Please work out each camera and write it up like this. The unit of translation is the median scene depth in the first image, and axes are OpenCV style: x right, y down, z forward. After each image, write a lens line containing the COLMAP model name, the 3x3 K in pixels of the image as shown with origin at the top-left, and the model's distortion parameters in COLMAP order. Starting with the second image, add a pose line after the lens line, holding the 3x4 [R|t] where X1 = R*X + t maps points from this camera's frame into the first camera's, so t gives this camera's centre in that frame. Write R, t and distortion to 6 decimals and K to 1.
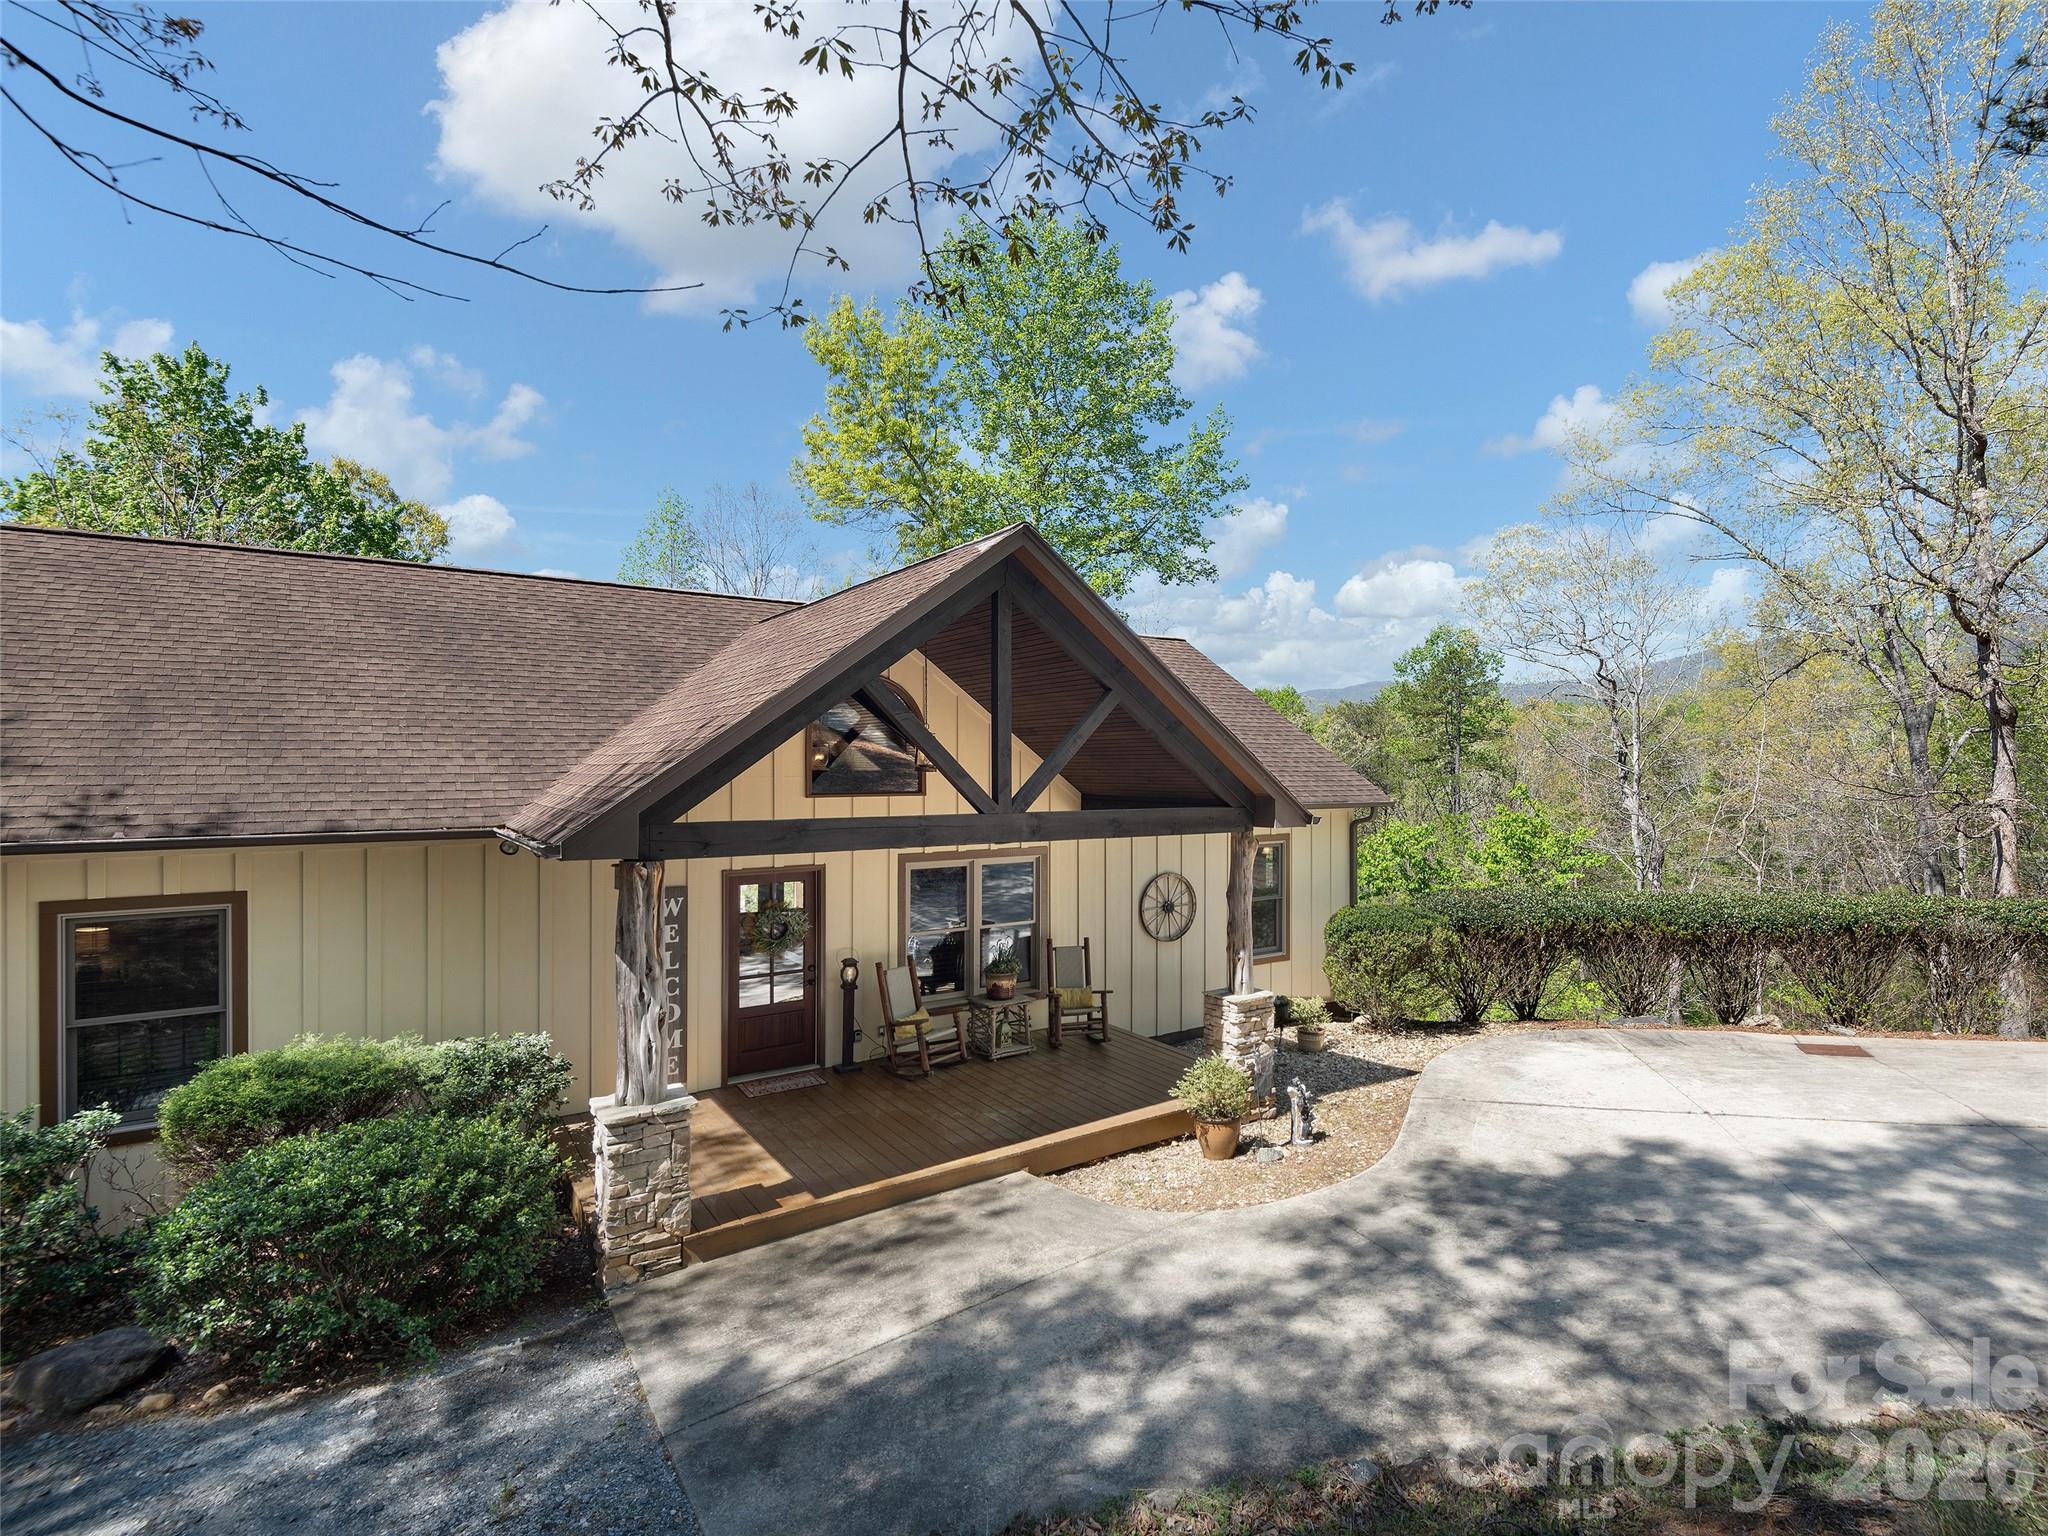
lens RADIAL K [[1039.1, 0, 1025.0], [0, 1039.1, 774.9], [0, 0, 1]] dist [-0.000095, -0.001427]
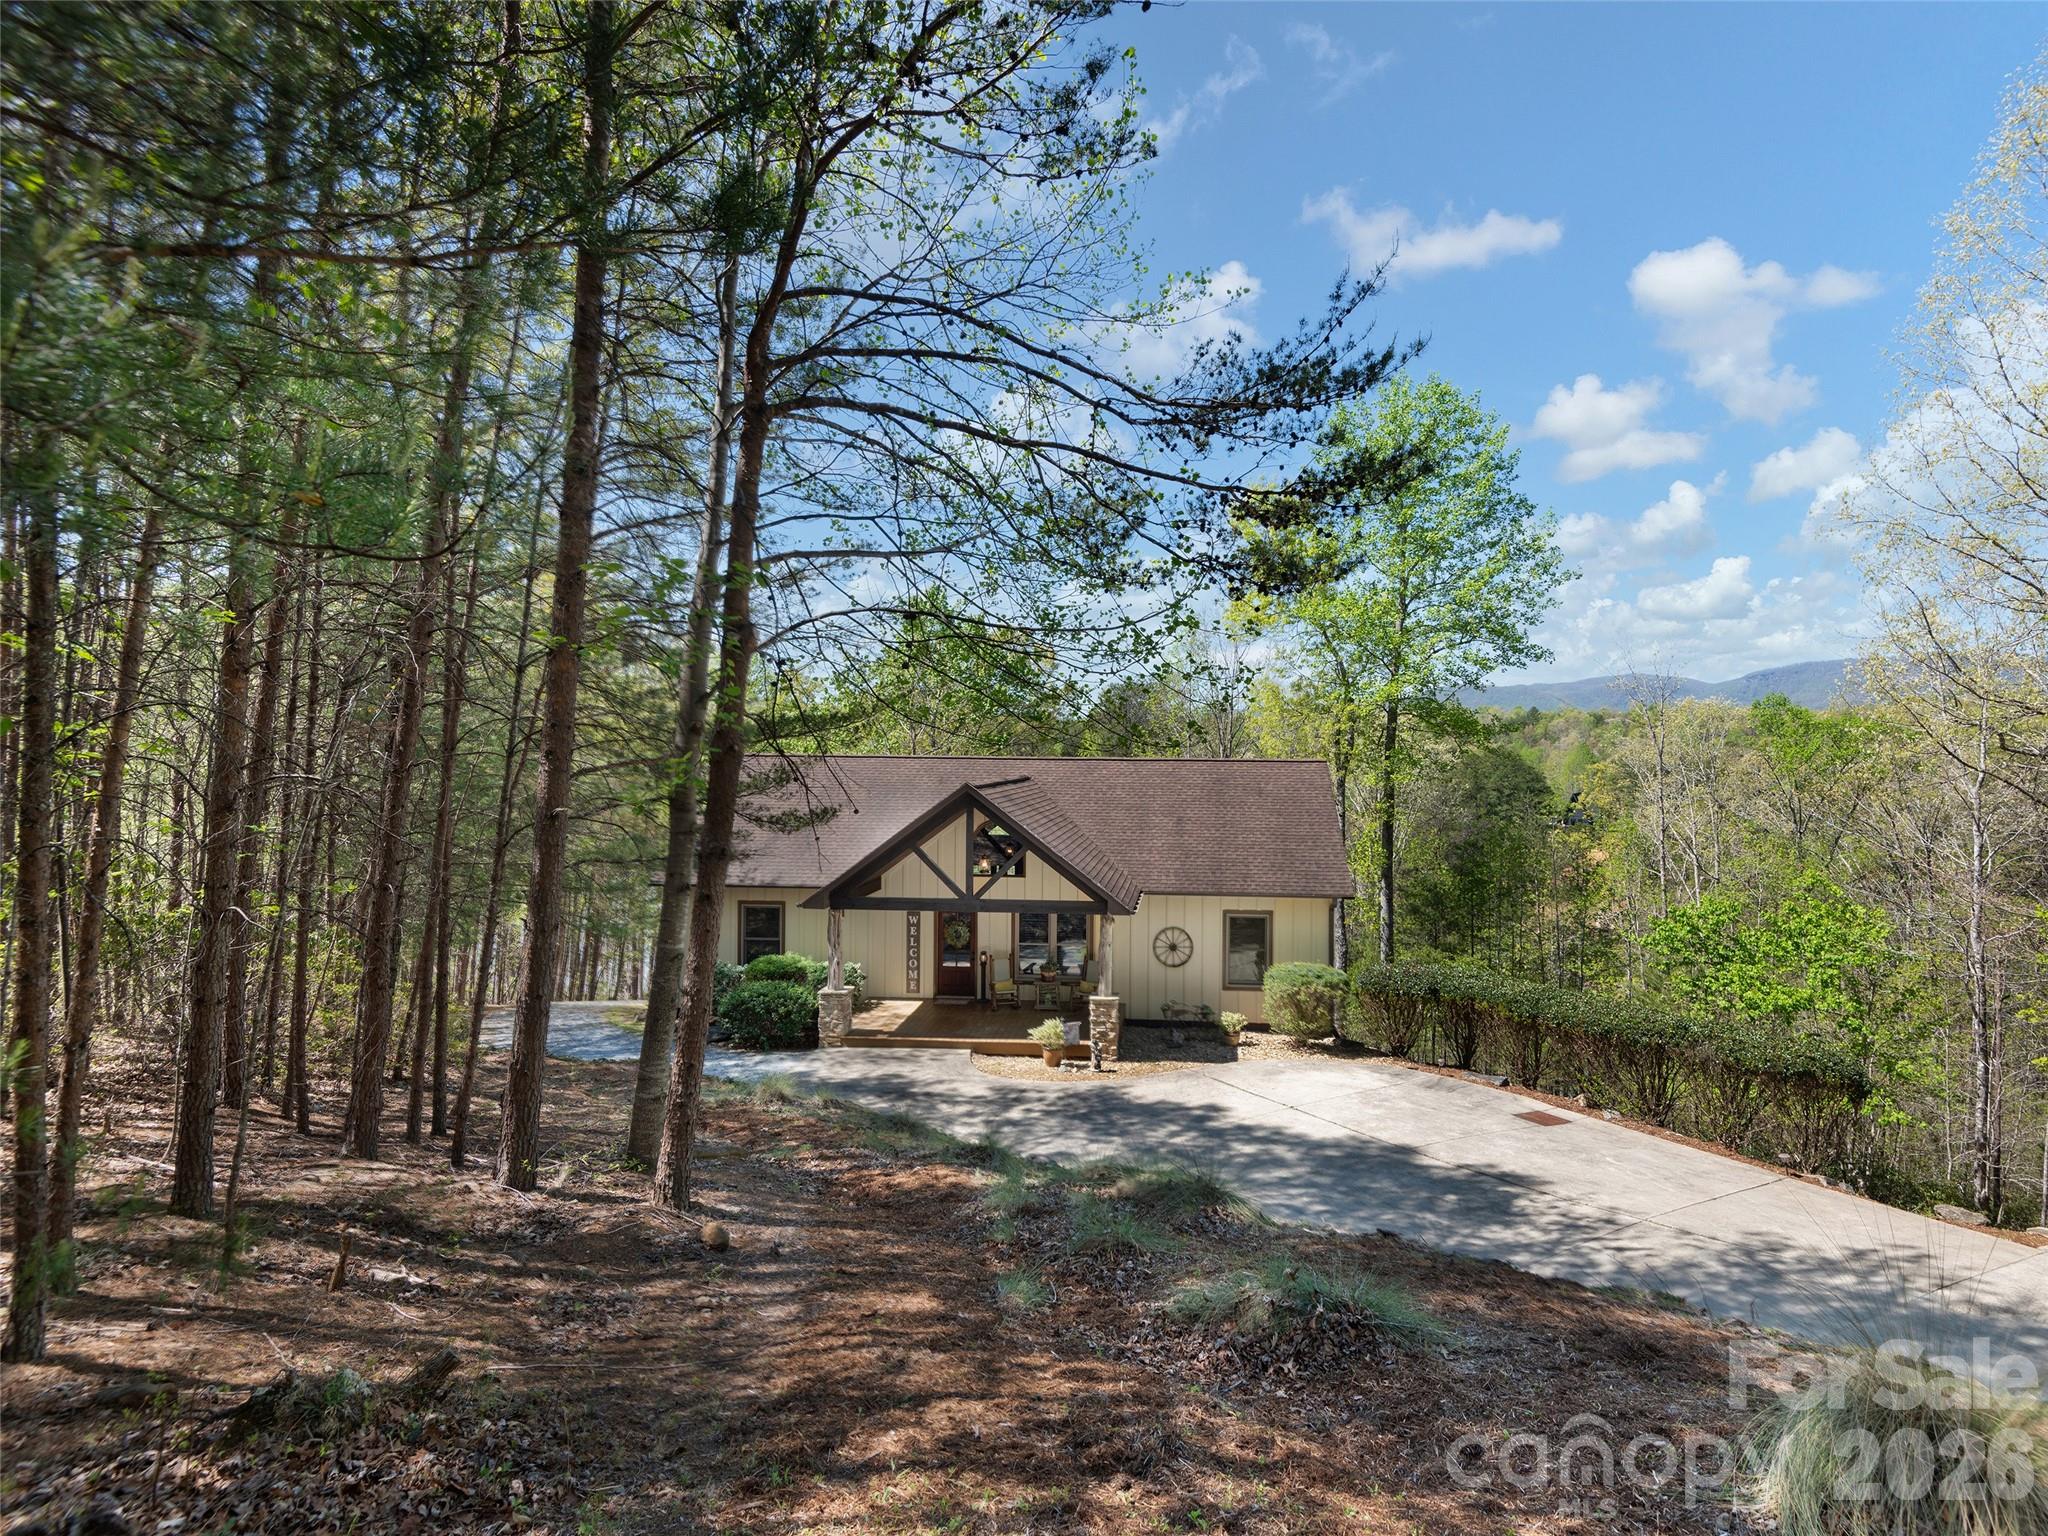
lens RADIAL K [[1039.1, 0, 1025.3], [0, 1039.1, 761.2], [0, 0, 1]] dist [-0.000095, -0.001427]
pose [[0.729350, 0.013771, -0.684002, 1.937448], [-0.000560, 0.999809, 0.019532, -0.365760], [0.684141, -0.013863, 0.729218, -0.709004]]
